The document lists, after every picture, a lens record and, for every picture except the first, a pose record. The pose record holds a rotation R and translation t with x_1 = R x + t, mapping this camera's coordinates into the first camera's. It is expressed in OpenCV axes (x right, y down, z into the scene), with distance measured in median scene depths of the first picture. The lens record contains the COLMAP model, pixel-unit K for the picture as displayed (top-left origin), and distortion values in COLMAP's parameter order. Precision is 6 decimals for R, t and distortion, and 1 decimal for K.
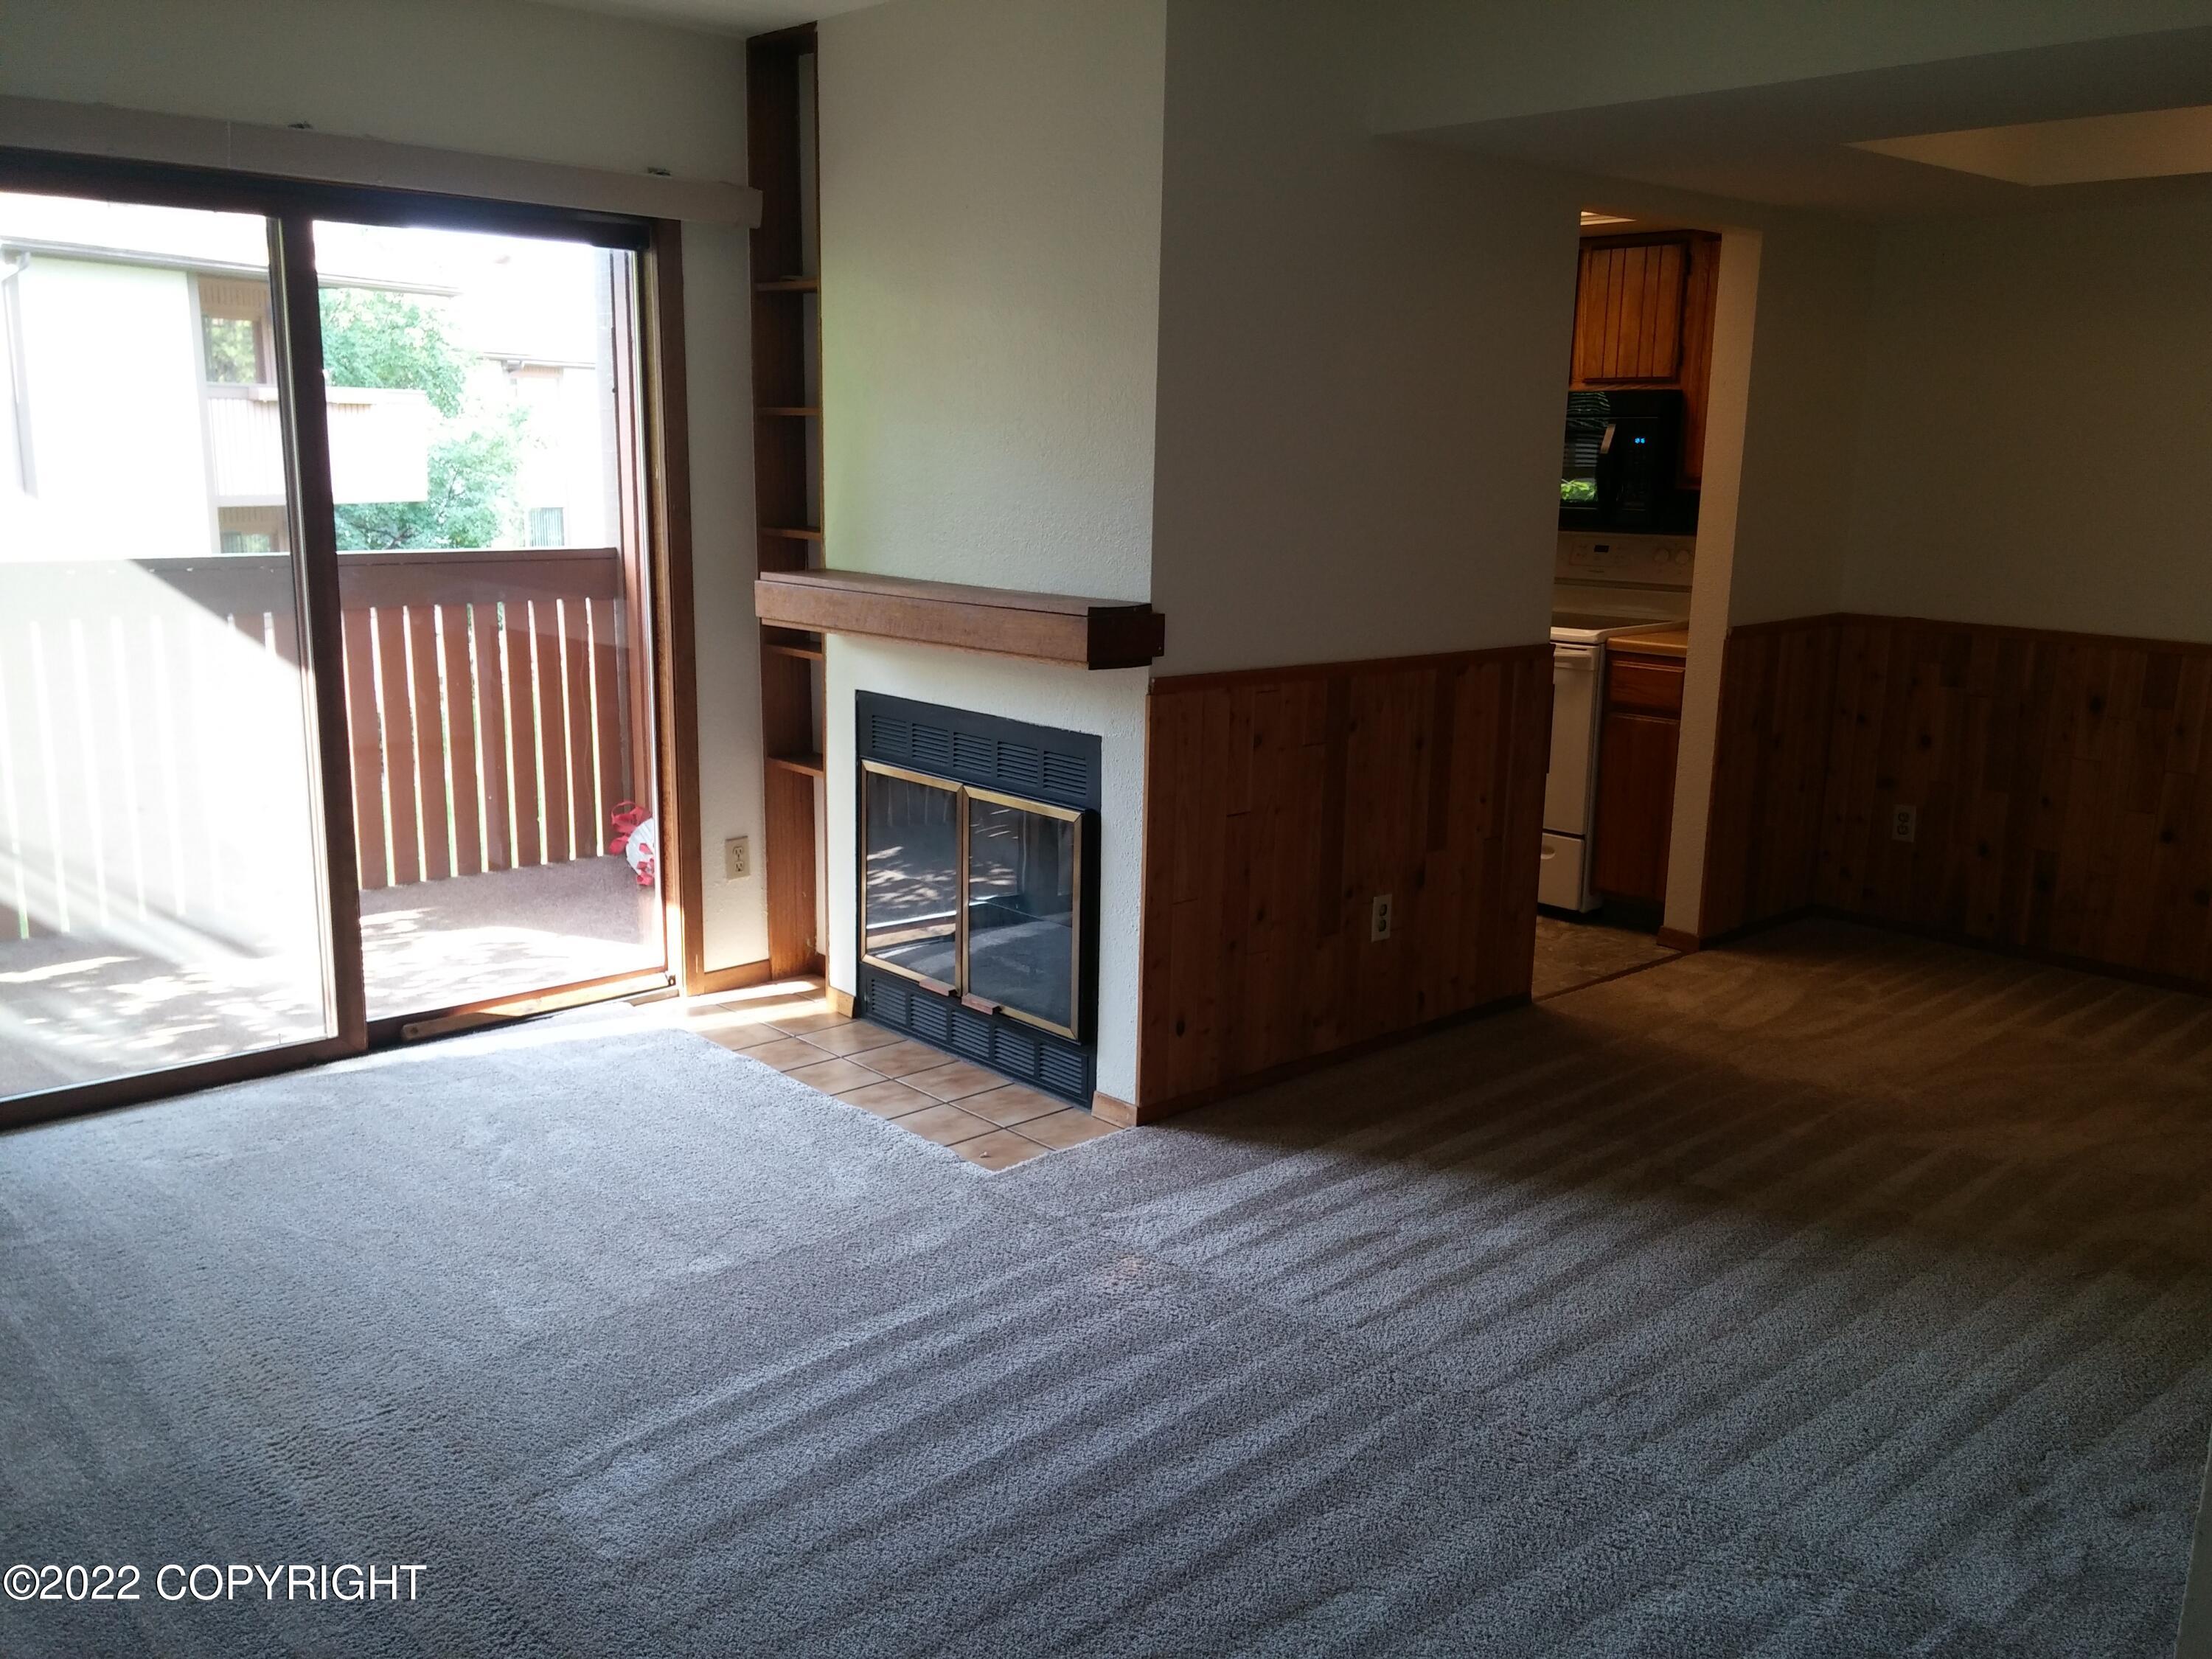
lens RADIAL K [[1854.5, 0, 1097.0], [0, 1854.5, 826.8], [0, 0, 1]] dist [0.070215, -0.084668]
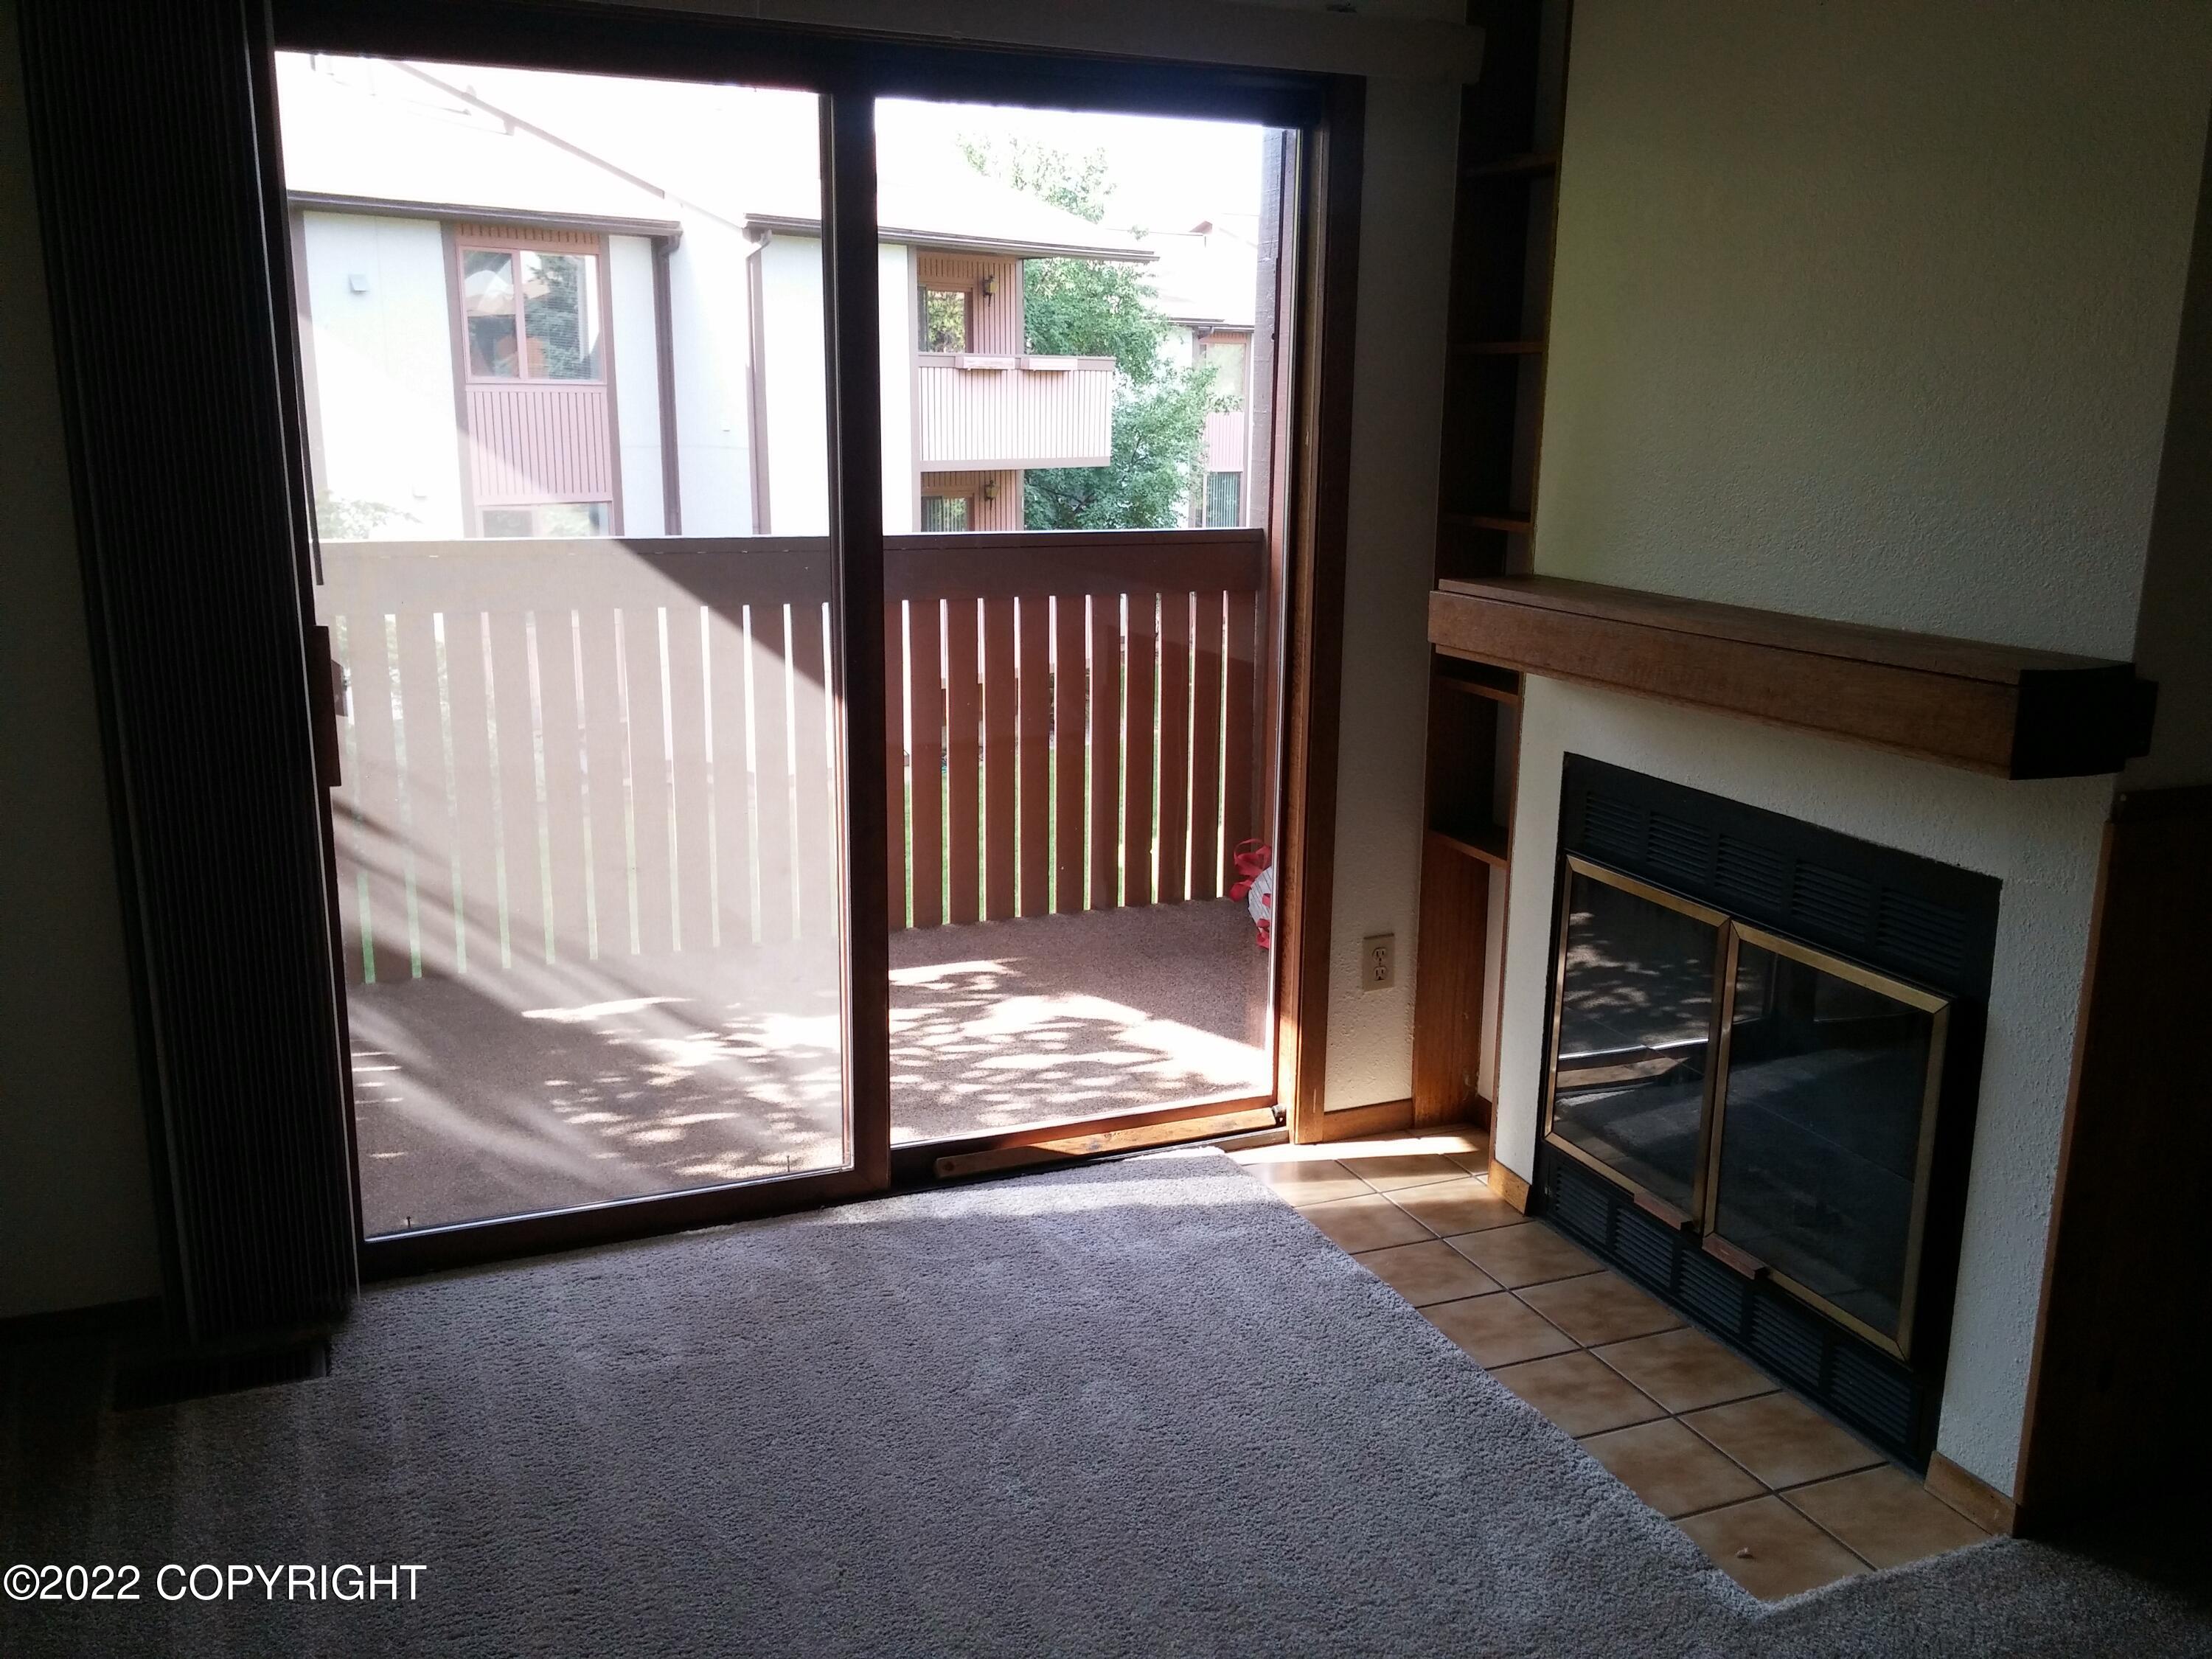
lens RADIAL K [[1854.5, 0, 1097.0], [0, 1854.5, 826.8], [0, 0, 1]] dist [0.070215, -0.084668]
pose [[0.938413, 0.071027, -0.338138, -0.057893], [-0.064549, 0.997452, 0.030379, -0.056370], [0.339434, -0.006681, 0.940606, 0.295792]]
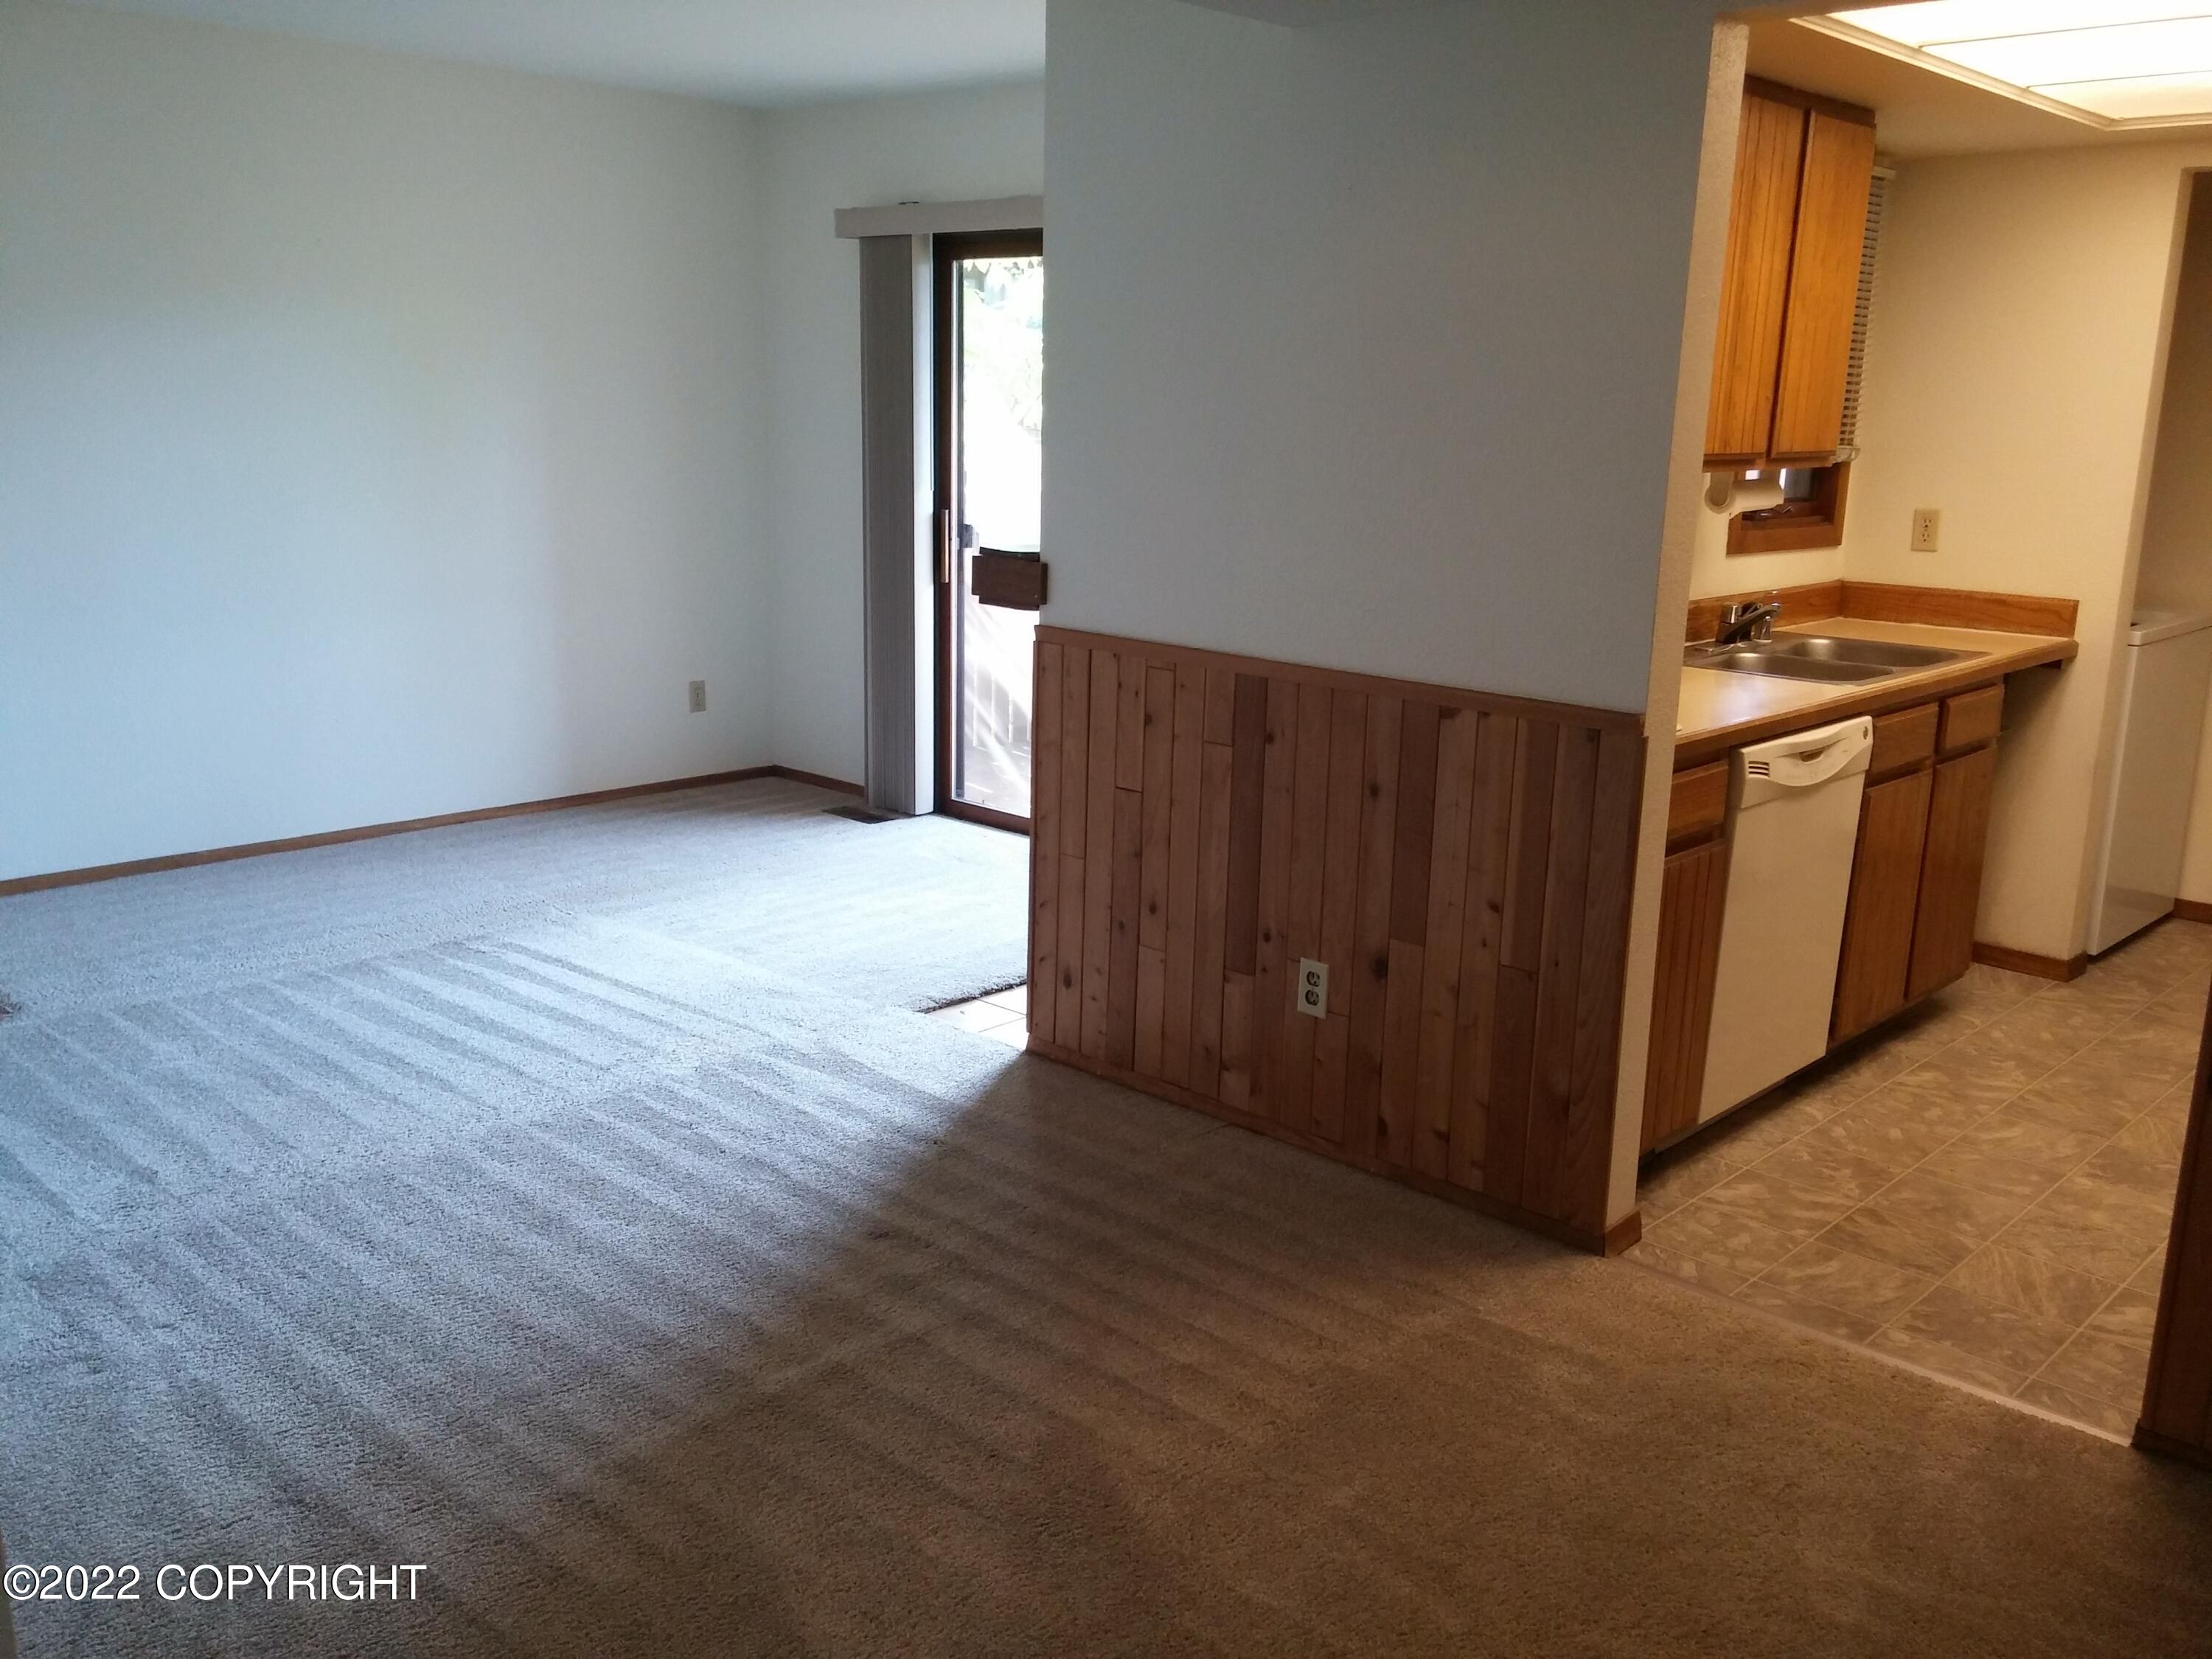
lens RADIAL K [[1854.5, 0, 1097.0], [0, 1854.5, 826.8], [0, 0, 1]] dist [0.070215, -0.084668]
pose [[0.088818, 0.210665, -0.973515, 0.900129], [-0.228633, 0.955593, 0.185928, -0.144769], [0.969453, 0.206064, 0.133039, 0.764670]]
